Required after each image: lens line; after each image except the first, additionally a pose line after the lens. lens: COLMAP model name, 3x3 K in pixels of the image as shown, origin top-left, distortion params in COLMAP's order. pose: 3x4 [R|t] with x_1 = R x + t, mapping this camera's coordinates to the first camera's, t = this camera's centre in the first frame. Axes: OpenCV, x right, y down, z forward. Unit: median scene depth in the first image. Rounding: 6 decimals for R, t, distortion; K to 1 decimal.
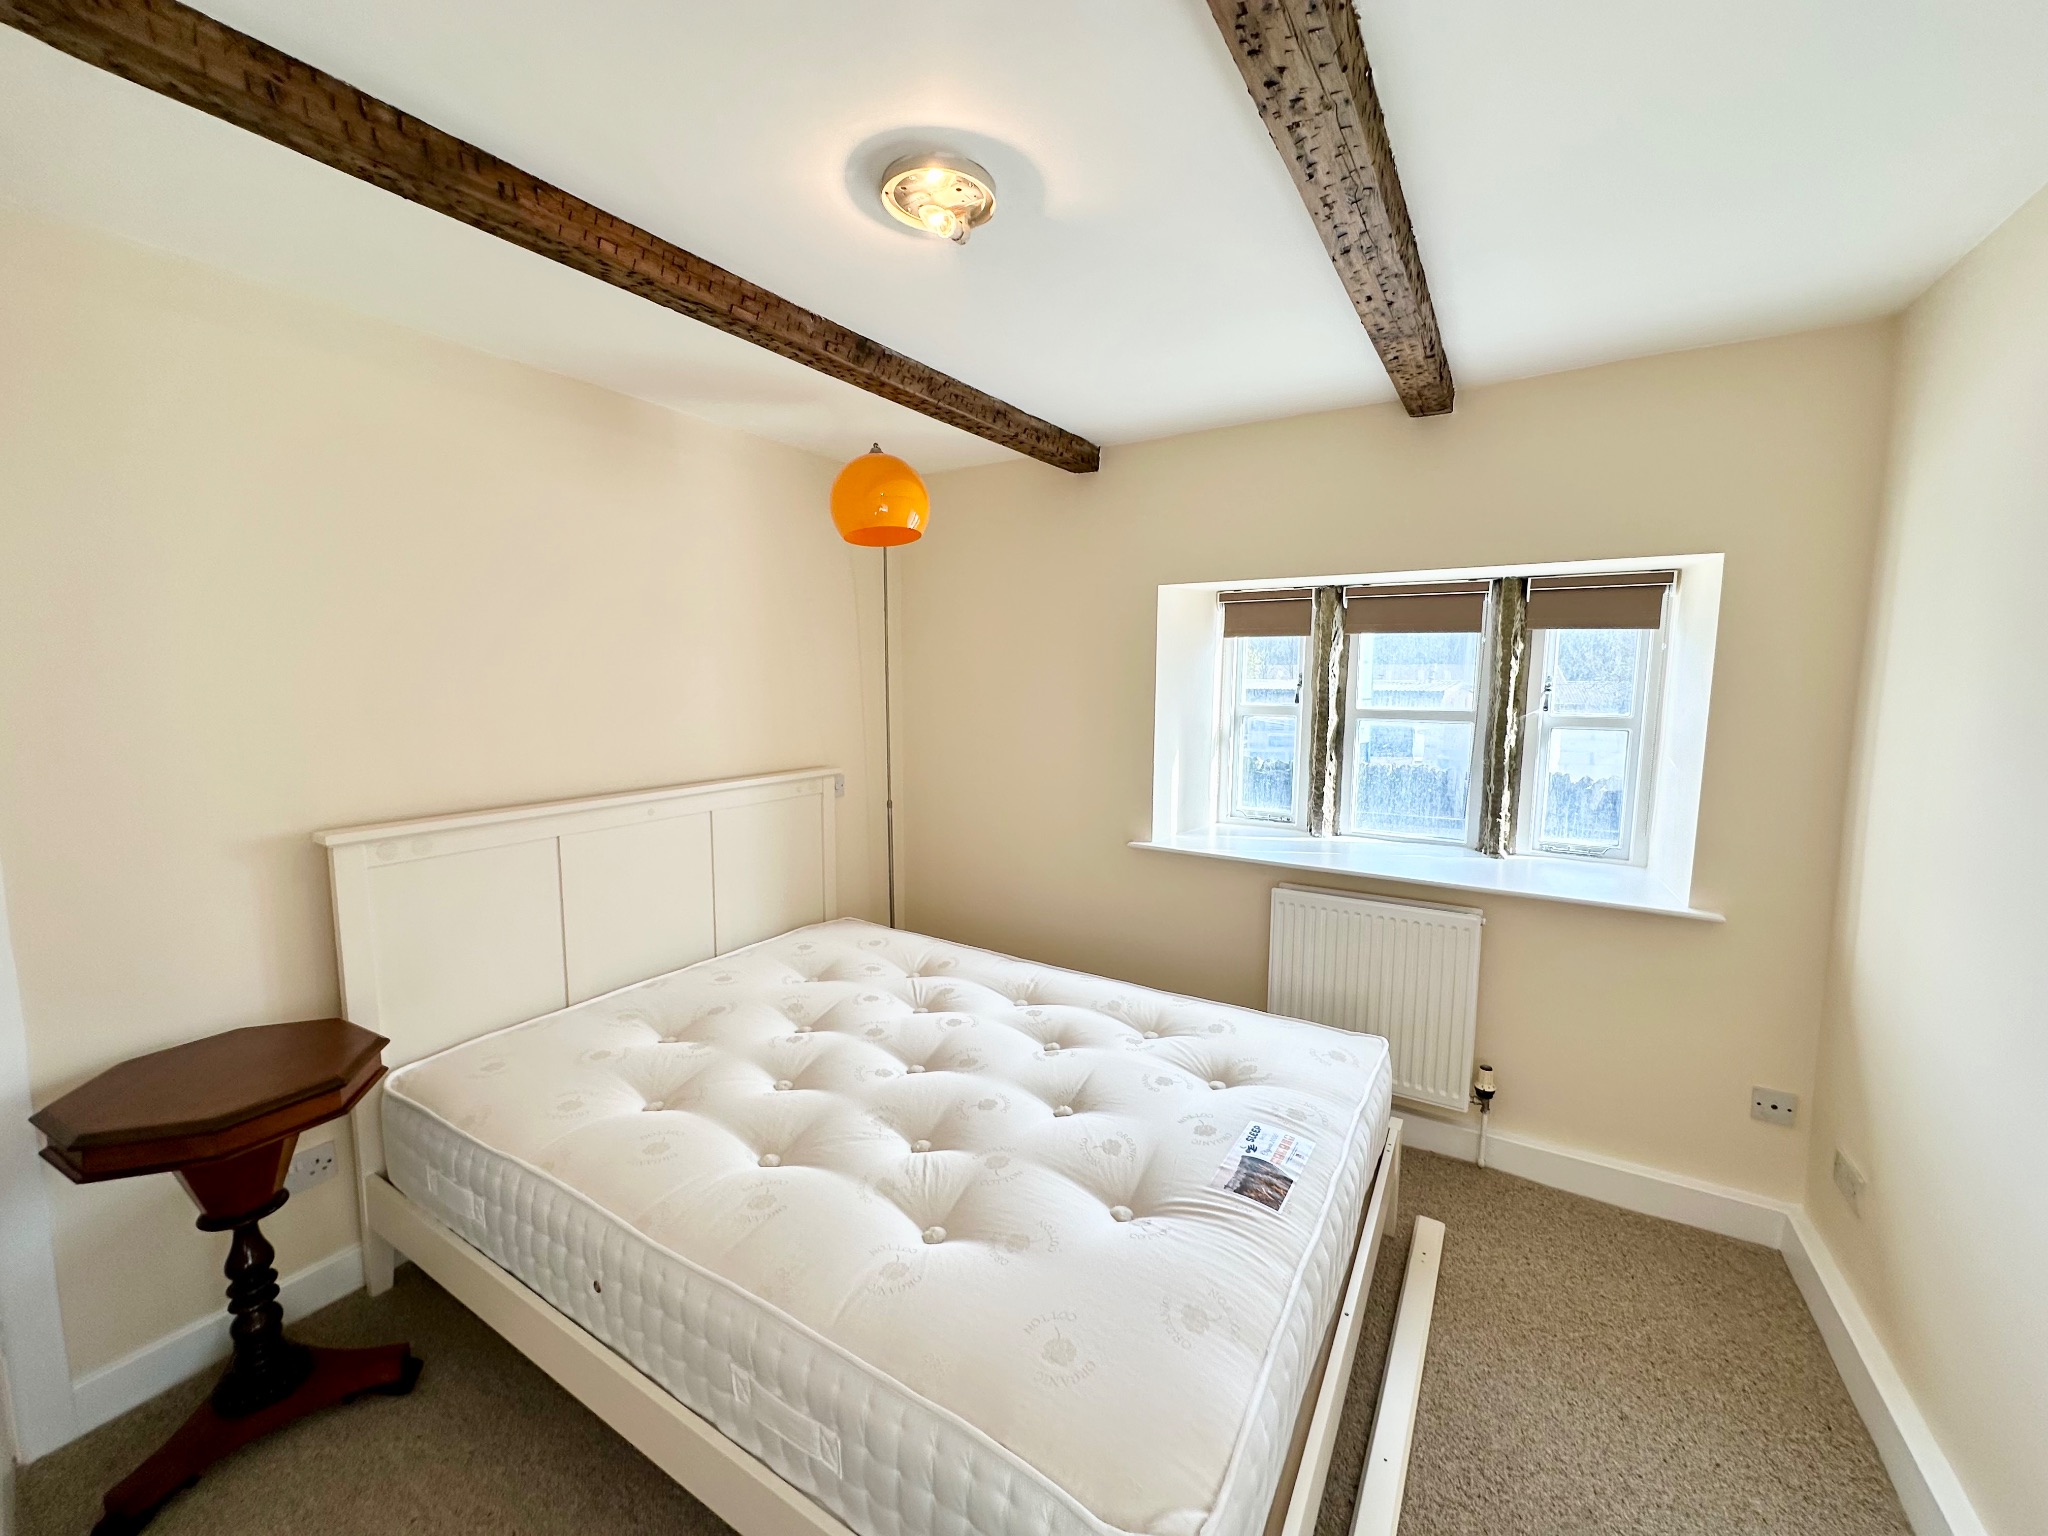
lens RADIAL K [[815.4, 0, 1024.0], [0, 815.4, 768.0], [0, 0, 1]] dist [-0.001403, -0.000384]
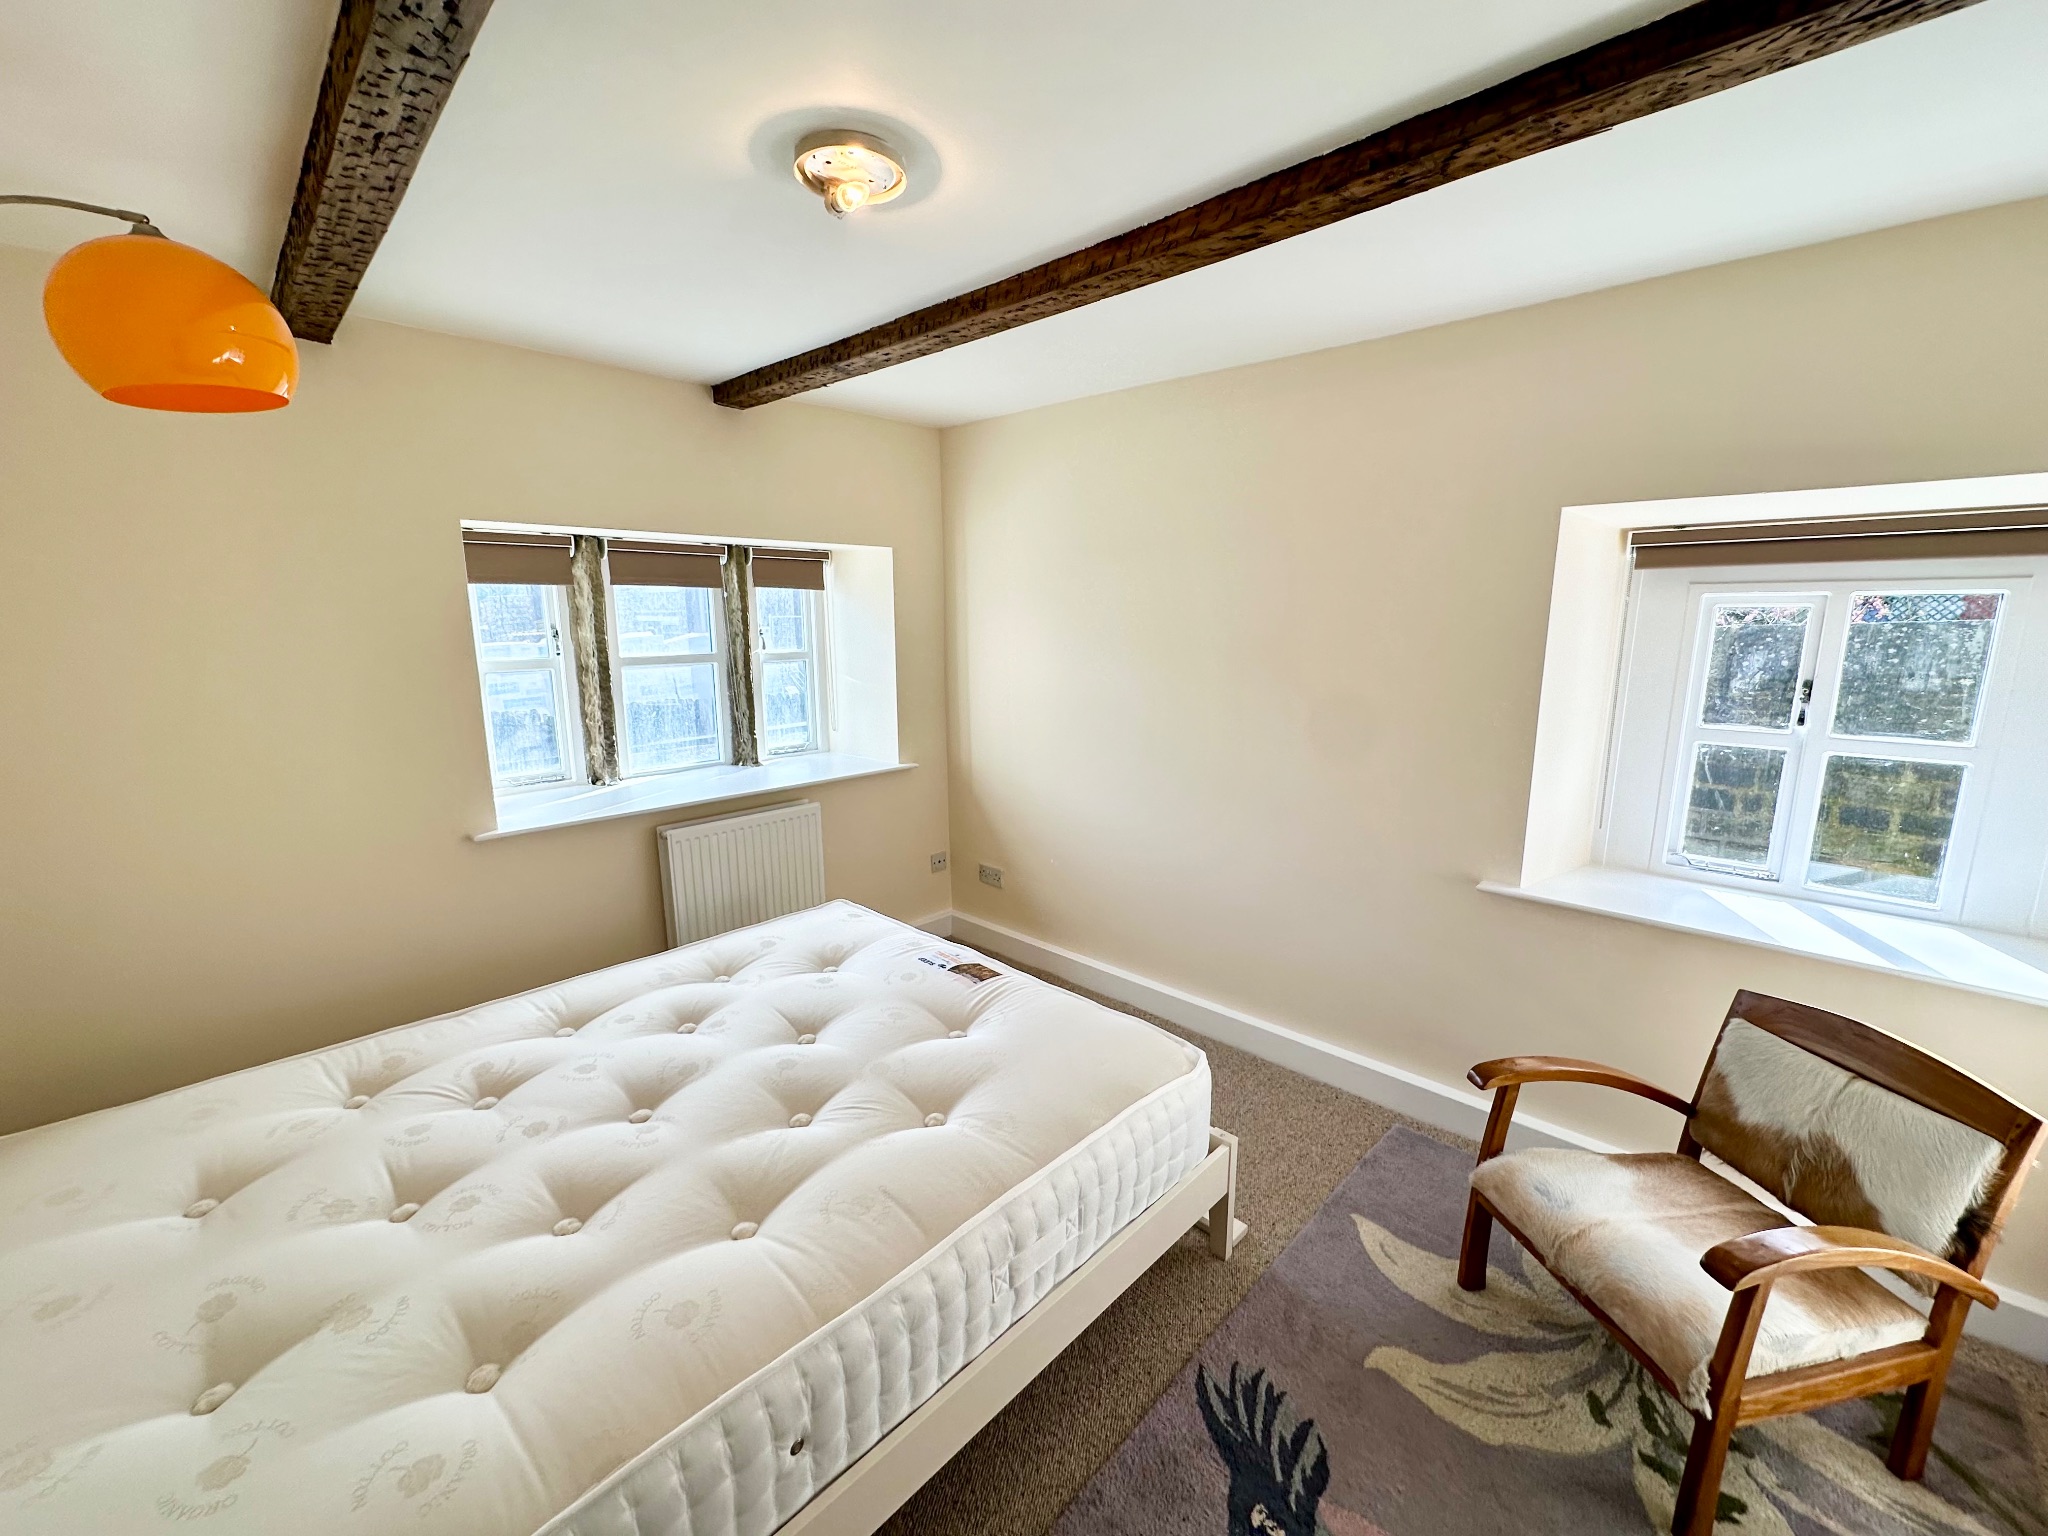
lens RADIAL K [[810.0, 0, 1030.3], [0, 810.0, 765.0], [0, 0, 1]] dist [-0.007333, 0.000252]
pose [[0.209715, -0.184707, 0.960158, -0.656212], [0.117438, 0.979644, 0.162806, -0.057227], [-0.970684, 0.078616, 0.227138, 0.340632]]
